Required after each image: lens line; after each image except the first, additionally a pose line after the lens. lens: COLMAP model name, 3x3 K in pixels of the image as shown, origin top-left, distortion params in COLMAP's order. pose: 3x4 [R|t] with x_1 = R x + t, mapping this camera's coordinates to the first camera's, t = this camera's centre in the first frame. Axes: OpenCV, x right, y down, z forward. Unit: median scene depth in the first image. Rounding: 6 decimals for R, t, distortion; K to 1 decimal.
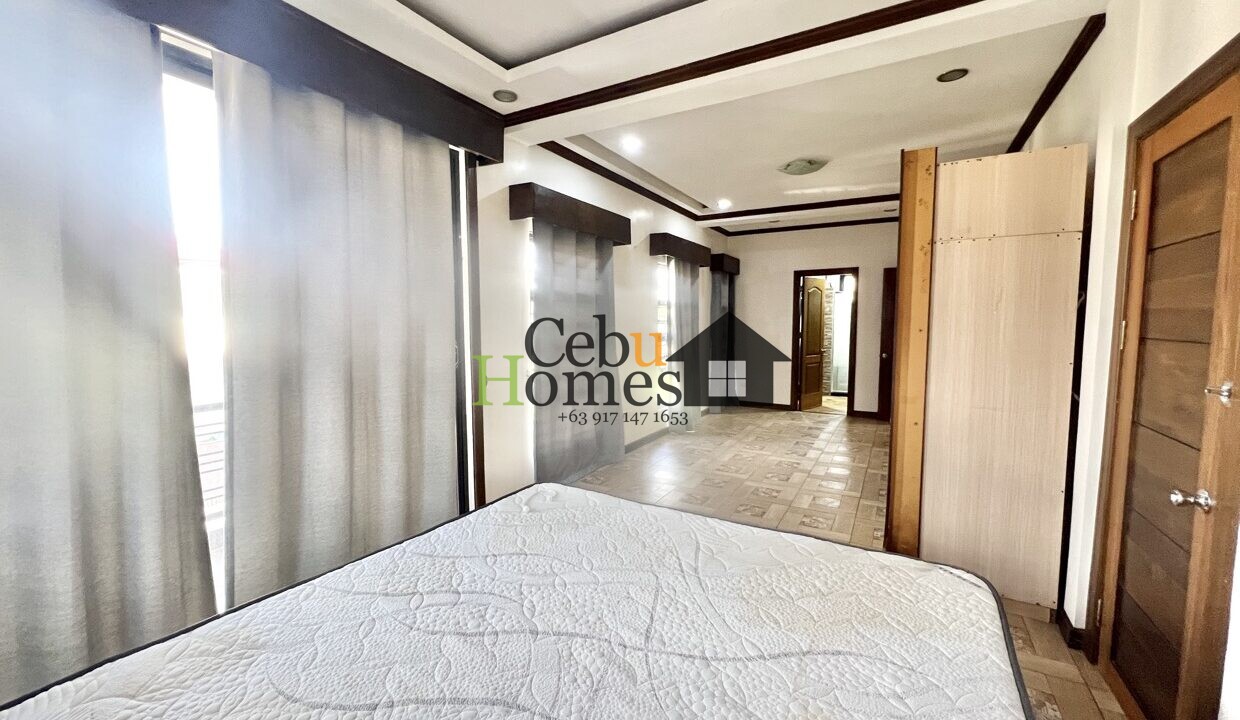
lens RADIAL K [[495.6, 0, 614.1], [0, 495.6, 356.1], [0, 0, 1]] dist [0.003646, 0.000374]
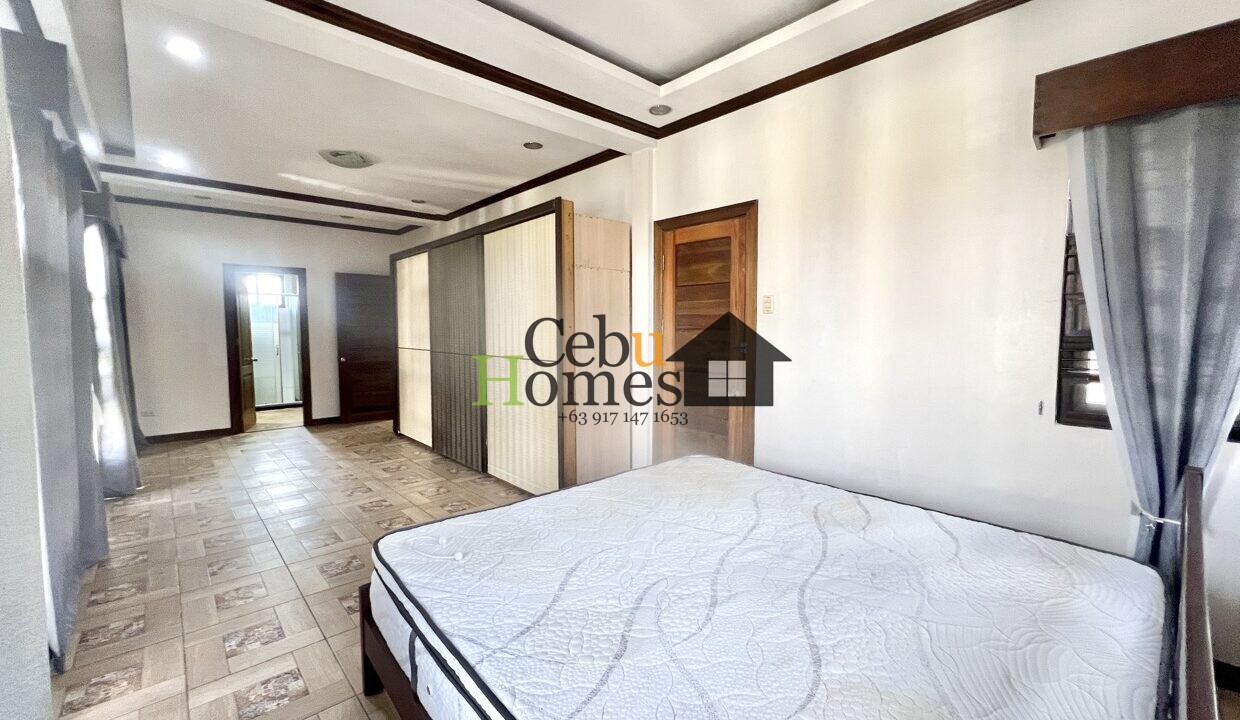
lens RADIAL K [[493.2, 0, 620.7], [0, 493.2, 359.7], [0, 0, 1]] dist [-0.005999, -0.000559]
pose [[0.297241, -0.061963, 0.952790, -0.388434], [0.070908, 0.996569, 0.042689, -0.004736], [-0.952166, 0.054871, 0.300615, 0.247388]]
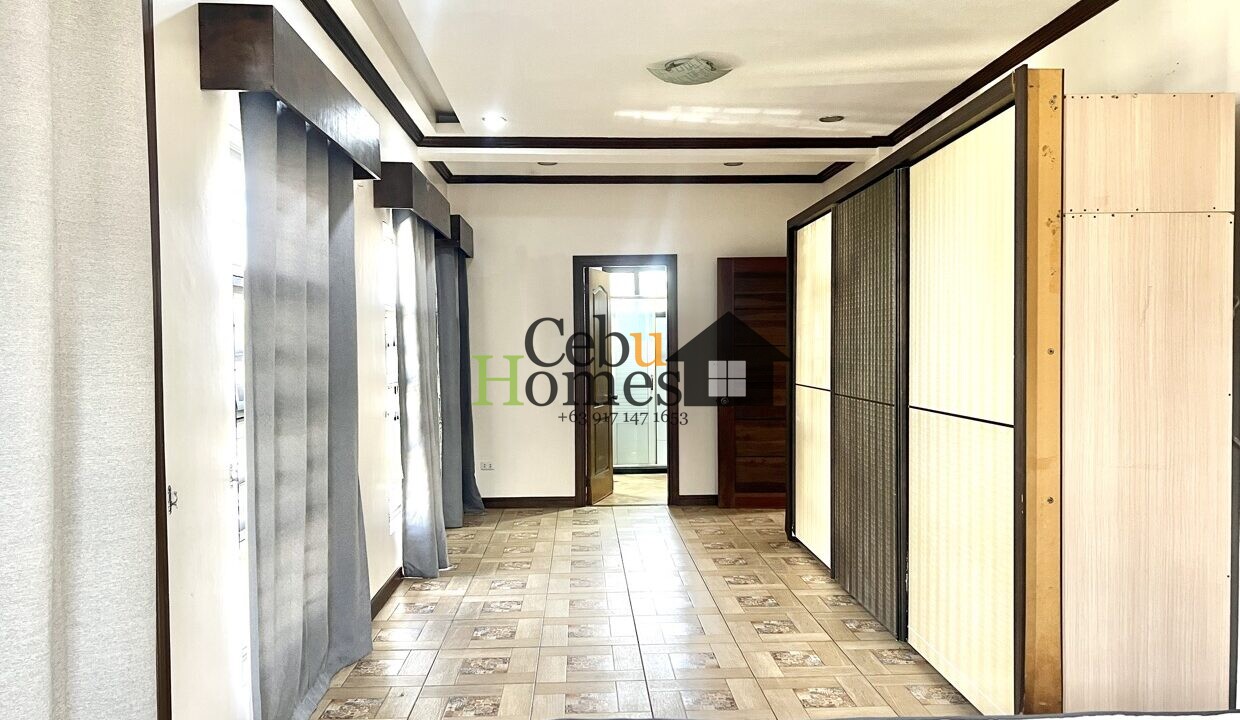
lens RADIAL K [[926.2, 0, 628.2], [0, 926.2, 372.3], [0, 0, 1]] dist [0.003751, -0.004965]
pose [[0.841825, -0.022779, 0.539269, -0.263153], [0.047226, 0.998386, -0.031550, -0.008003], [-0.537680, 0.052028, 0.841542, 0.167441]]
